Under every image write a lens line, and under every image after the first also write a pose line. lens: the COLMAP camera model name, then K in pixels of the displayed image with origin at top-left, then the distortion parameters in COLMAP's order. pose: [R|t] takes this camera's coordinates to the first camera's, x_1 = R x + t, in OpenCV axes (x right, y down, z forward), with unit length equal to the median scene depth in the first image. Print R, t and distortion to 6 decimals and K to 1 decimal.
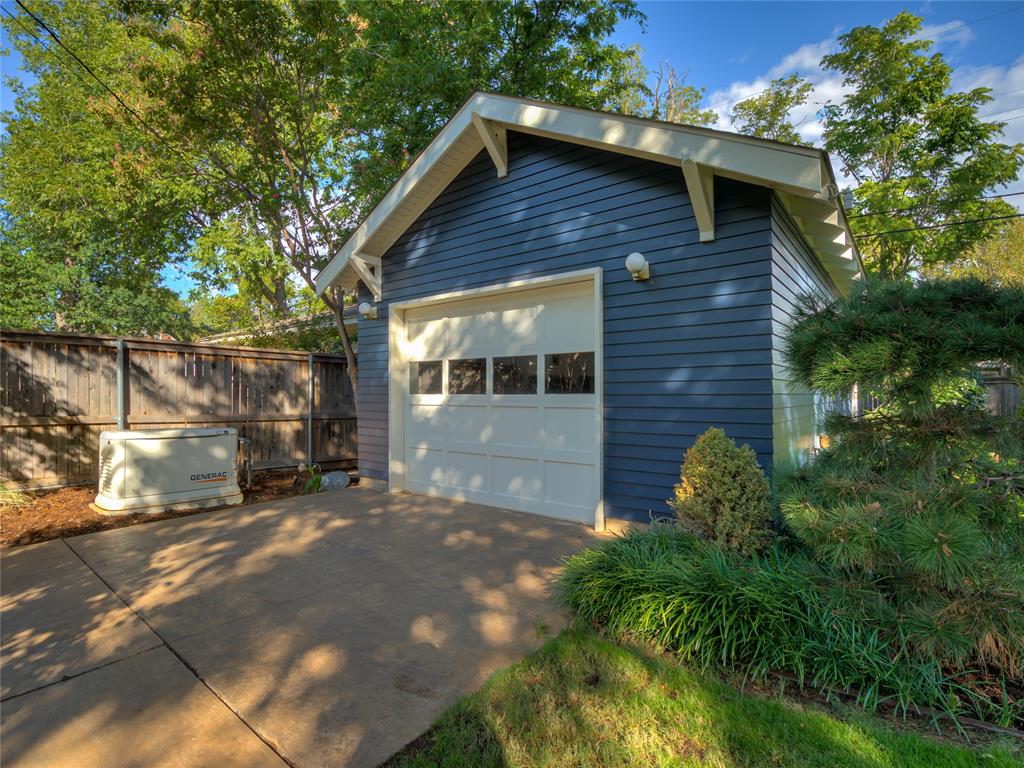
lens RADIAL K [[440.5, 0, 512.0], [0, 440.5, 384.0], [0, 0, 1]] dist [-0.001451, -0.000420]
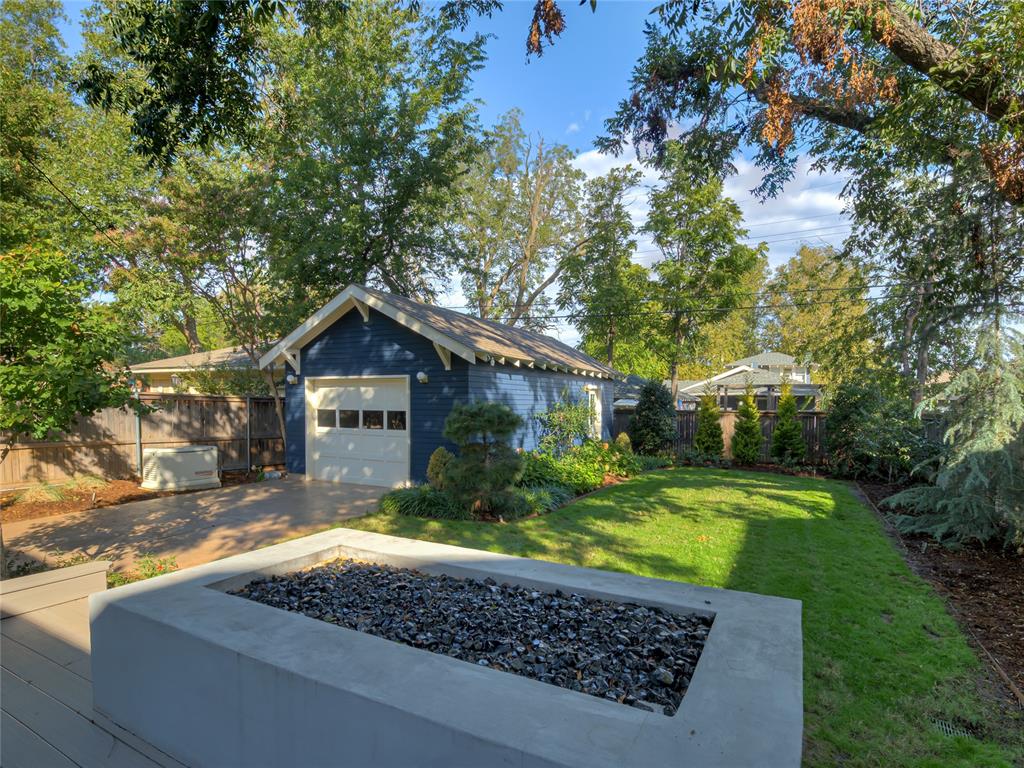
lens RADIAL K [[525.7, 0, 530.1], [0, 525.7, 408.5], [0, 0, 1]] dist [0.000677, -0.000088]
pose [[0.986863, 0.006060, 0.161443, 0.277326], [-0.013289, 0.998955, 0.043732, -0.144979], [-0.161009, -0.045303, 0.985913, -1.231669]]
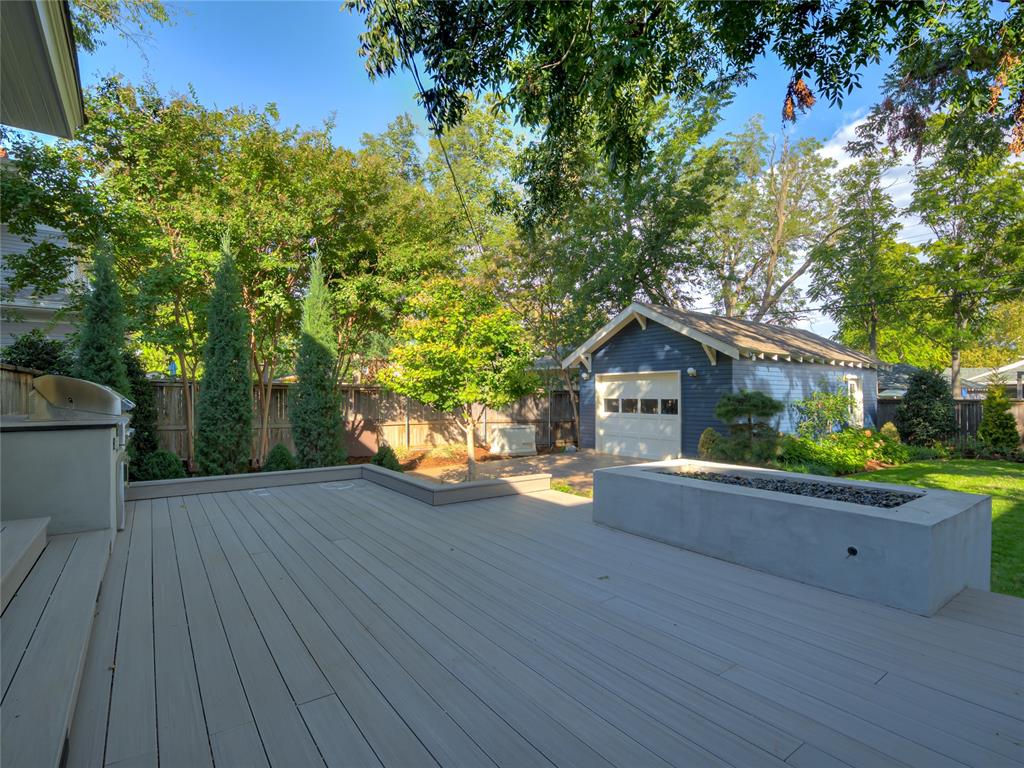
lens RADIAL K [[514.9, 0, 512.0], [0, 514.9, 384.0], [0, 0, 1]] dist [-0.034665, -0.000667]
pose [[0.951568, -0.005356, -0.307391, 0.147138], [0.008001, 0.999941, 0.007346, -0.137777], [0.307333, -0.009450, 0.951555, -1.703298]]
